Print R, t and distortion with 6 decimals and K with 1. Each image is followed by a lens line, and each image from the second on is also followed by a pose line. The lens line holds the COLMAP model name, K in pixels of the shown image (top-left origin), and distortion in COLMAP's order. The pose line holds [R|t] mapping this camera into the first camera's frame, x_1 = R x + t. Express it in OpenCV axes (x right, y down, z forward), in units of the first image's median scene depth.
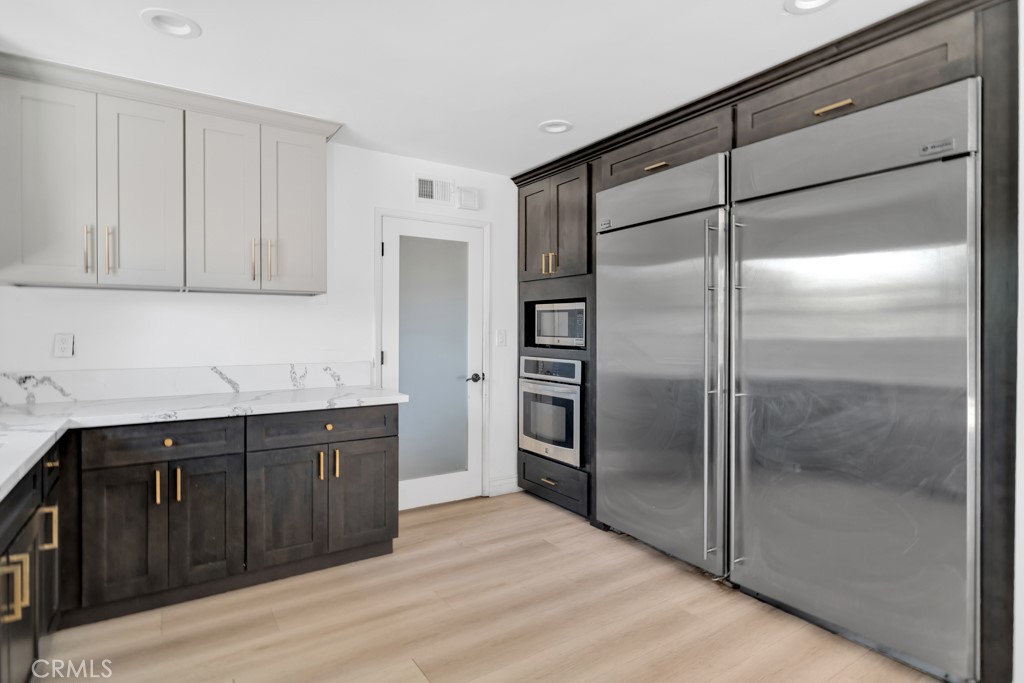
lens RADIAL K [[526.6, 0, 521.3], [0, 526.6, 334.0], [0, 0, 1]] dist [0.000071, -0.000279]
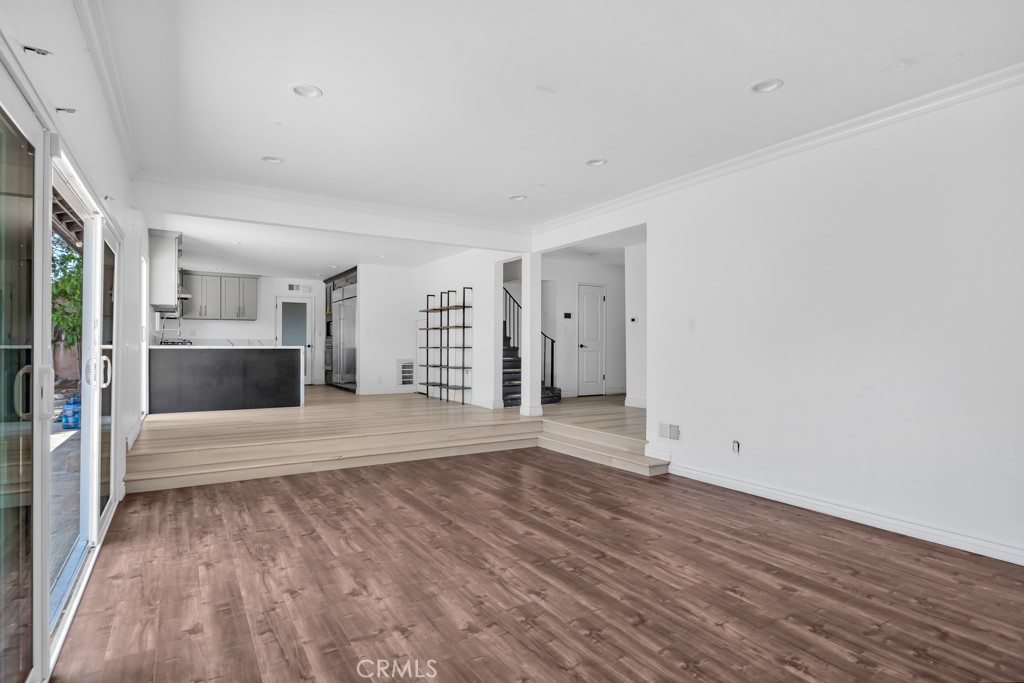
lens RADIAL K [[520.5, 0, 514.5], [0, 520.5, 353.7], [0, 0, 1]] dist [-0.002274, -0.000417]
pose [[0.999581, 0.005687, -0.028389, 1.342805], [-0.005433, 0.999945, 0.009026, 0.103323], [0.028439, -0.008868, 0.999556, -2.267227]]
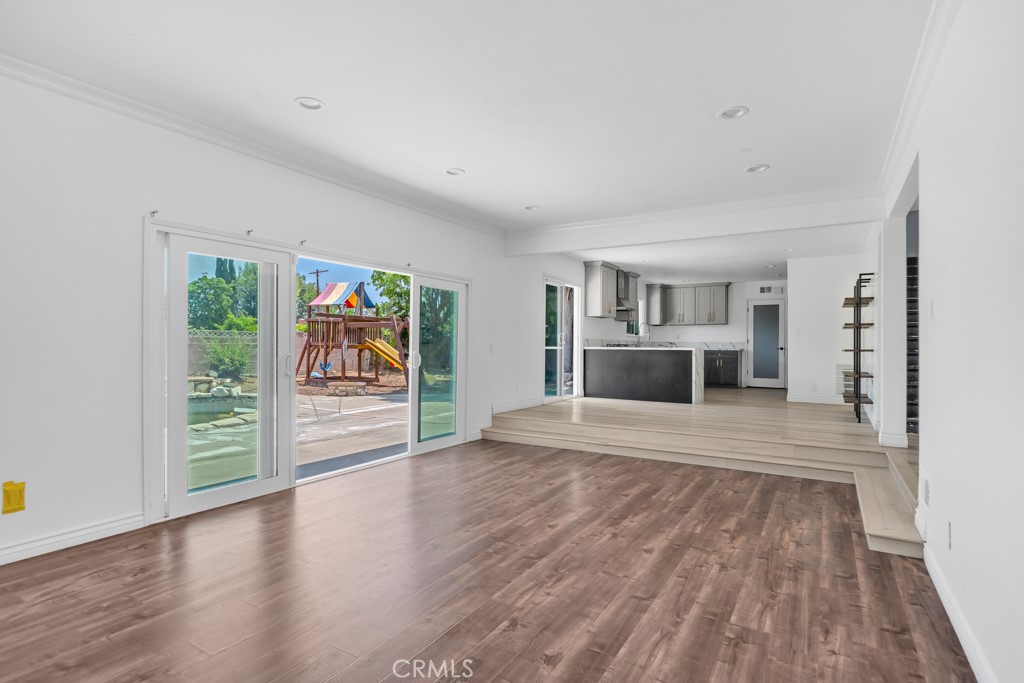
lens RADIAL K [[526.6, 0, 521.3], [0, 526.6, 334.0], [0, 0, 1]] dist [0.000071, -0.000279]
pose [[0.425353, -0.016954, -0.904869, 2.213351], [-0.013985, 0.999582, -0.025302, 0.105370], [0.904920, 0.023417, 0.424938, -1.803692]]
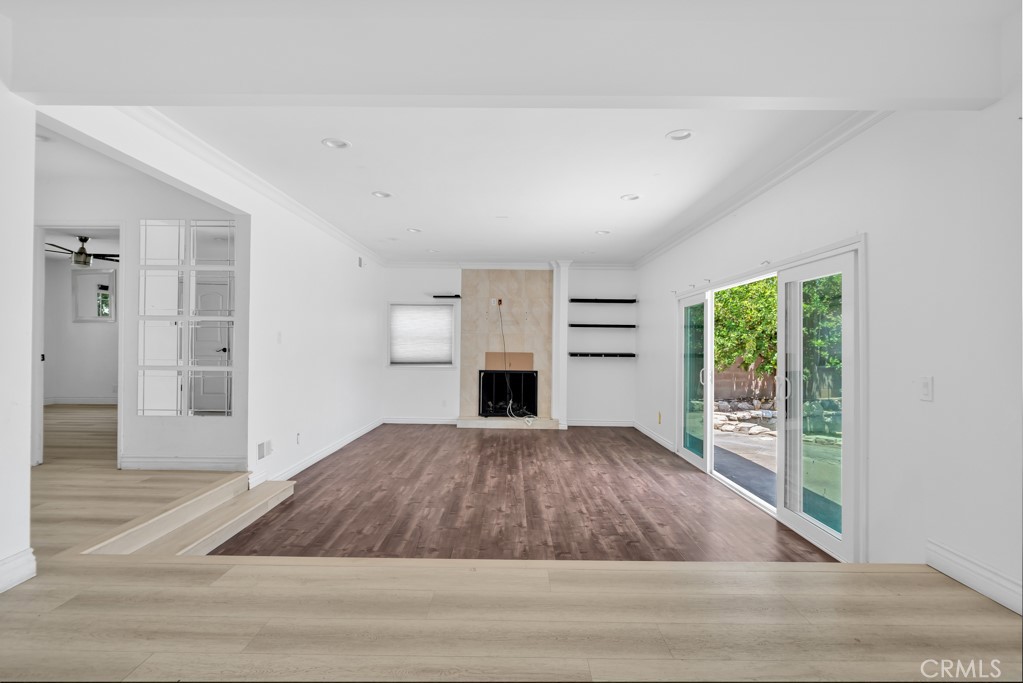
lens RADIAL K [[509.9, 0, 511.5], [0, 509.9, 341.5], [0, 0, 1]] dist [-0.000567, -0.000073]
pose [[-0.822897, -0.001887, 0.568187, 0.461125], [-0.004465, 0.999985, -0.003146, 0.048852], [-0.568173, -0.005126, -0.822894, -0.137473]]
